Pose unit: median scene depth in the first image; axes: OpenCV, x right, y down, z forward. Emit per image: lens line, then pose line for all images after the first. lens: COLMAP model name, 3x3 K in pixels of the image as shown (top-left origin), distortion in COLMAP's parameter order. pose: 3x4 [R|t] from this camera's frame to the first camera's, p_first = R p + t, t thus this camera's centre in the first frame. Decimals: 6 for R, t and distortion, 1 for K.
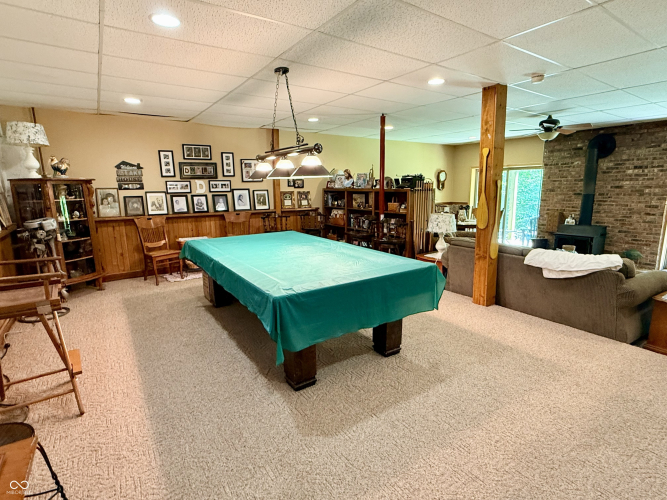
lens RADIAL K [[347.0, 0, 333.5], [0, 347.0, 250.0], [0, 0, 1]] dist [0.001101, 0.000165]
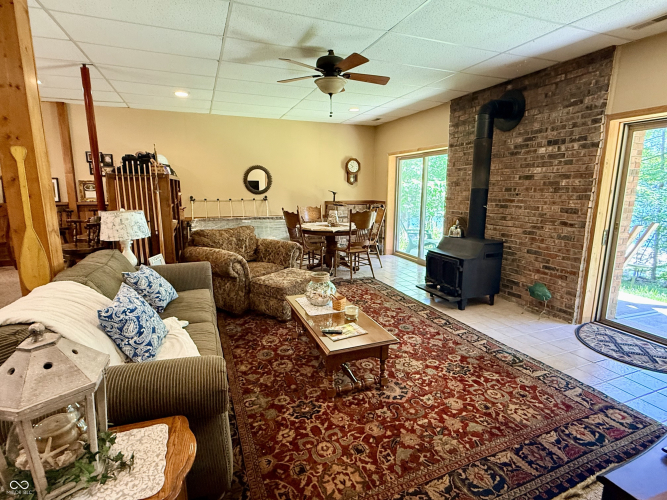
lens RADIAL K [[347.0, 0, 333.5], [0, 347.0, 250.0], [0, 0, 1]] dist [0.001101, 0.000165]
pose [[0.975112, 0.051612, -0.215620, 0.679012], [-0.051852, 0.998644, 0.004550, -0.044628], [0.215563, 0.006744, 0.976467, 0.371396]]
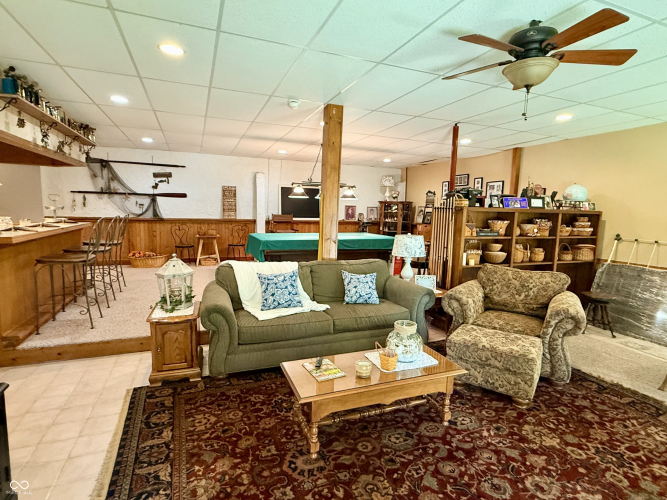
lens RADIAL K [[347.0, 0, 333.5], [0, 347.0, 250.0], [0, 0, 1]] dist [0.001101, 0.000165]
pose [[-0.215169, 0.118149, -0.969403, 0.950732], [-0.204539, 0.965186, 0.163035, -0.136773], [0.954917, 0.233361, -0.183512, 0.801773]]
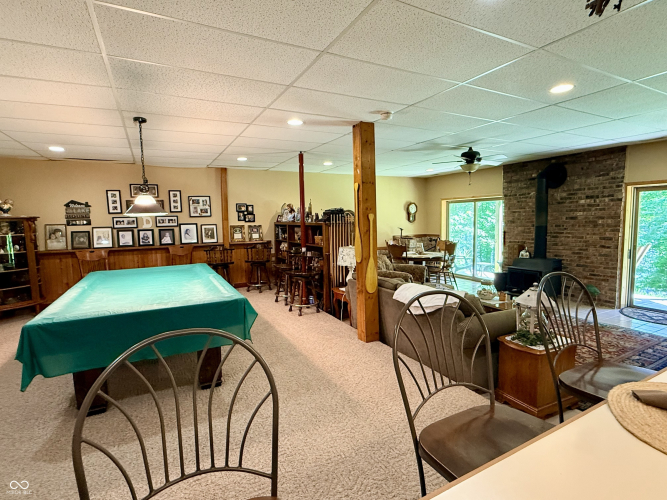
lens RADIAL K [[346.9, 0, 331.8], [0, 346.9, 249.6], [0, 0, 1]] dist [0.000546, 0.000360]
pose [[0.993115, -0.000123, -0.117144, 0.305607], [-0.010680, 0.995739, -0.091592, -0.003586], [0.116656, 0.092213, 0.988882, 0.005102]]
